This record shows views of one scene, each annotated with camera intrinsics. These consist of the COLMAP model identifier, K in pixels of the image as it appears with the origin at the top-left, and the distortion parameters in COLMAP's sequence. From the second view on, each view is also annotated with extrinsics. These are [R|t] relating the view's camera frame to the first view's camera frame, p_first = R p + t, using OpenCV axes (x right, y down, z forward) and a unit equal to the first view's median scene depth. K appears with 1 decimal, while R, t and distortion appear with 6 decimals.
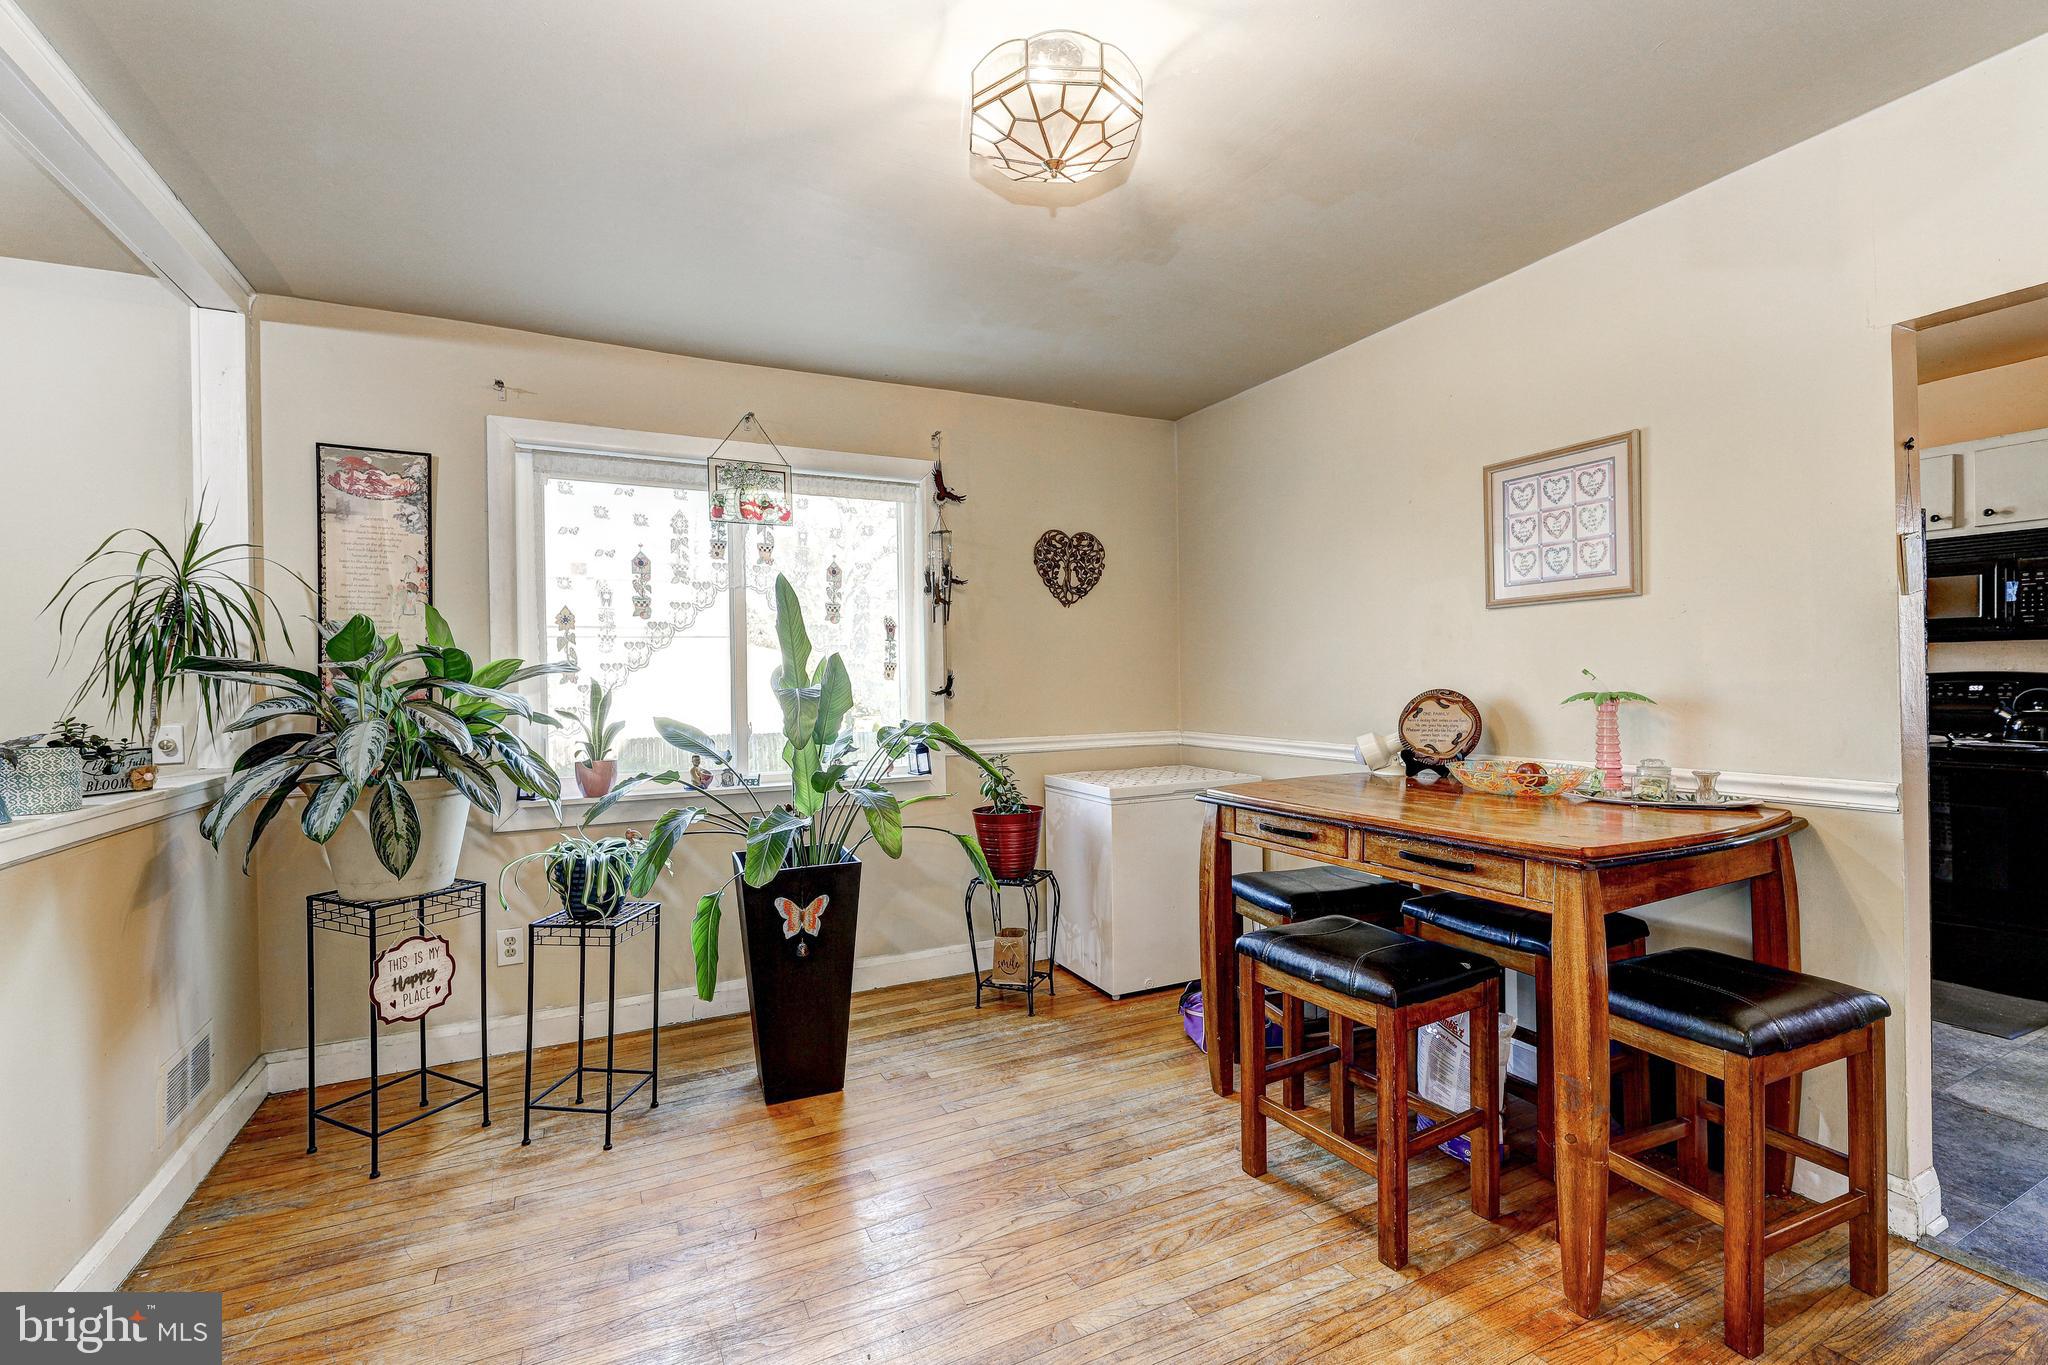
lens RADIAL K [[877.9, 0, 1017.2], [0, 877.9, 685.2], [0, 0, 1]] dist [0.002350, -0.000517]
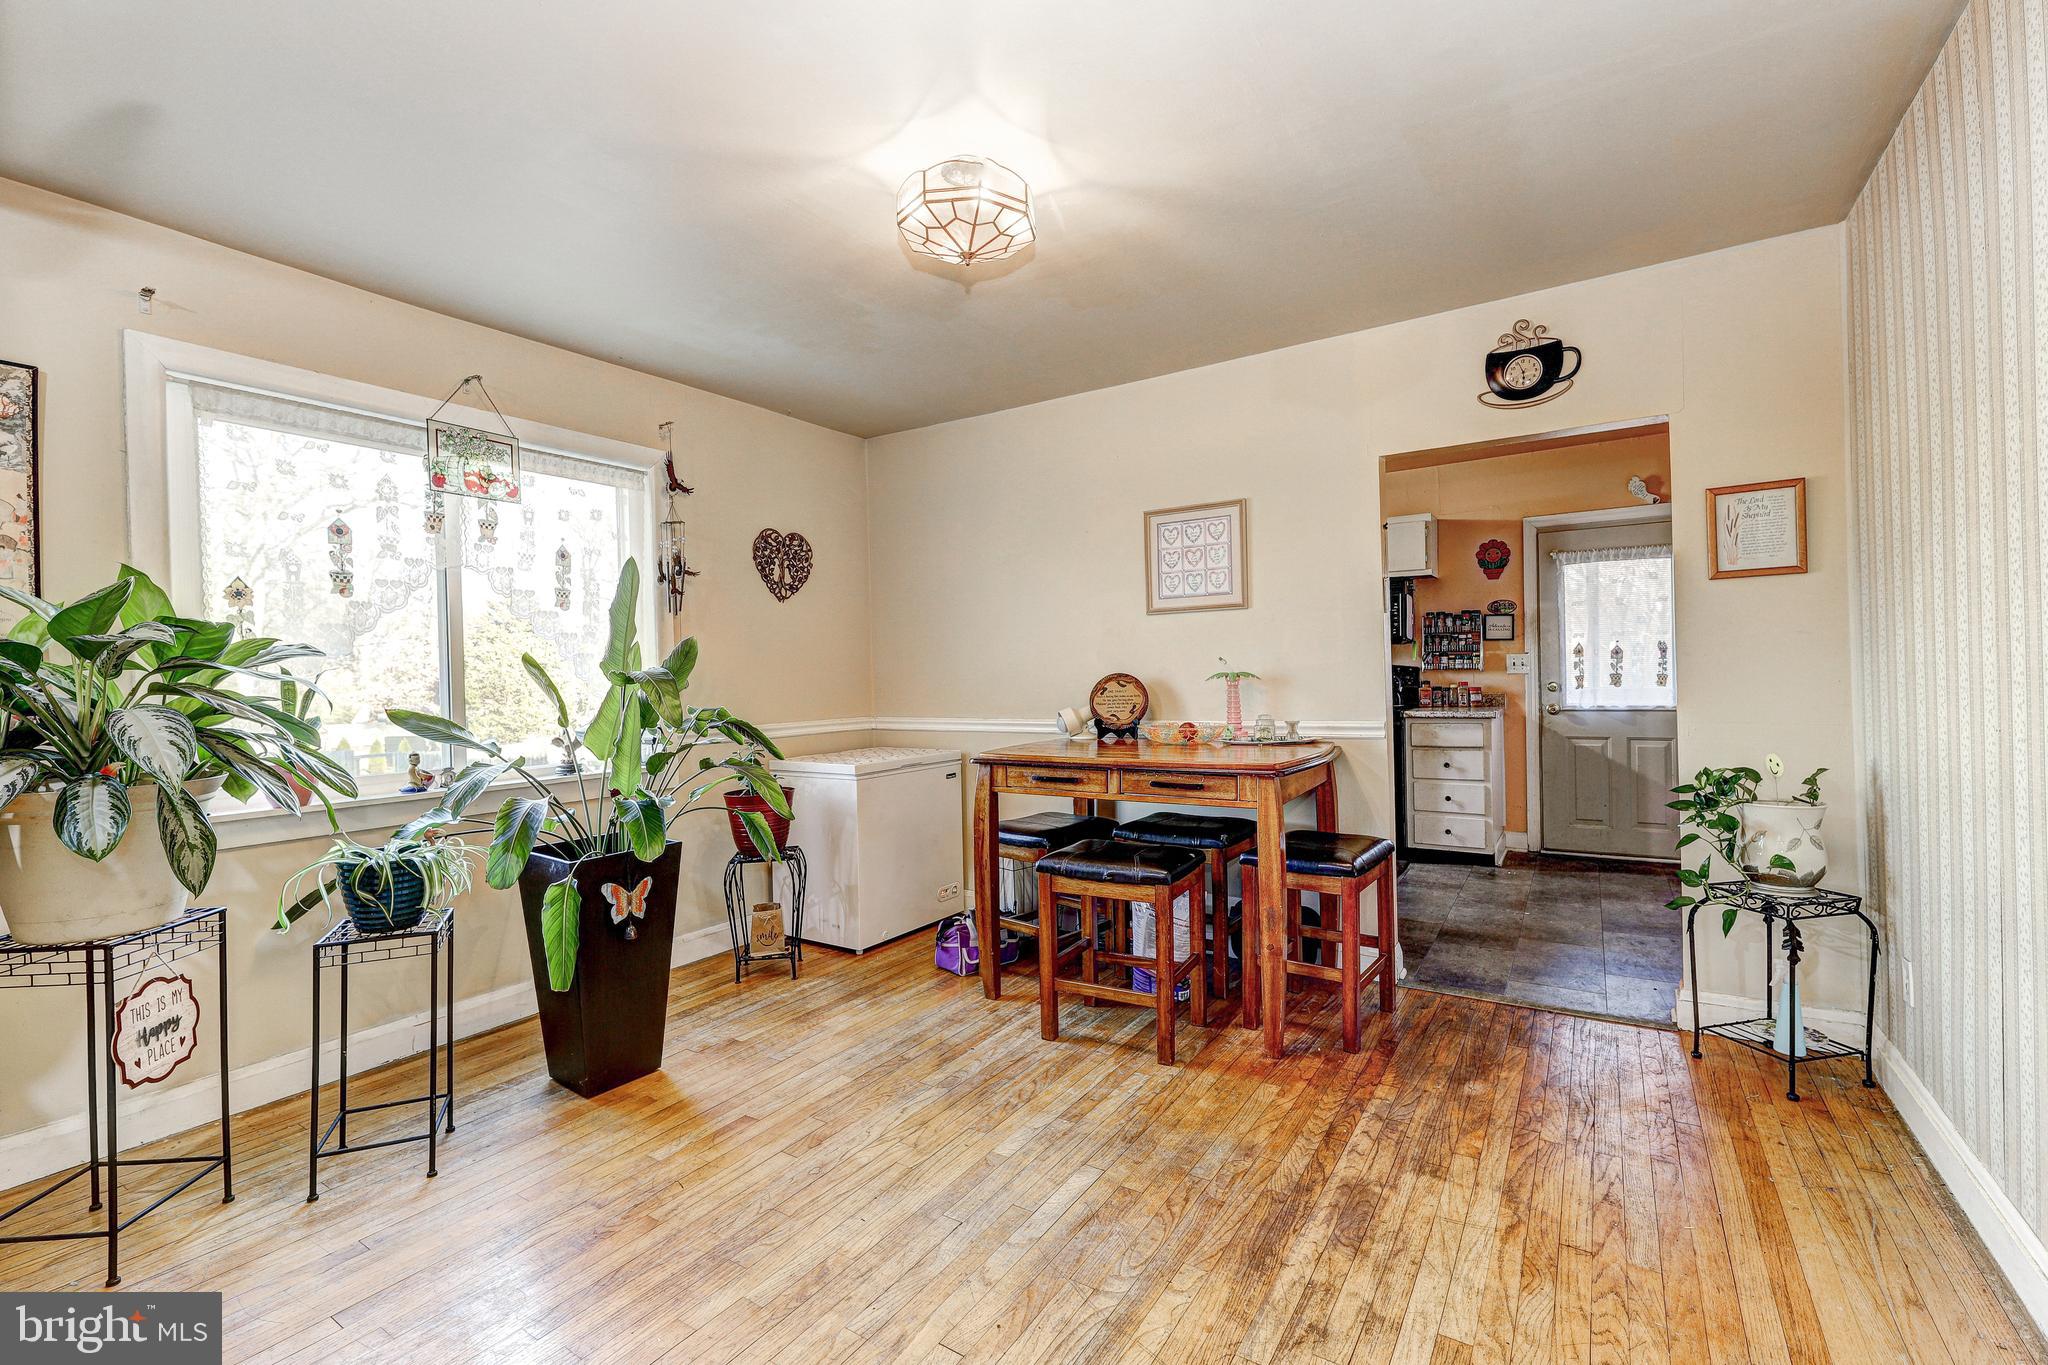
lens RADIAL K [[877.9, 0, 1017.2], [0, 877.9, 685.2], [0, 0, 1]] dist [0.002350, -0.000517]
pose [[0.861382, -0.010010, 0.507858, -0.343059], [0.012177, 0.999925, -0.000945, 0.022679], [-0.507811, 0.006999, 0.861440, -0.084271]]
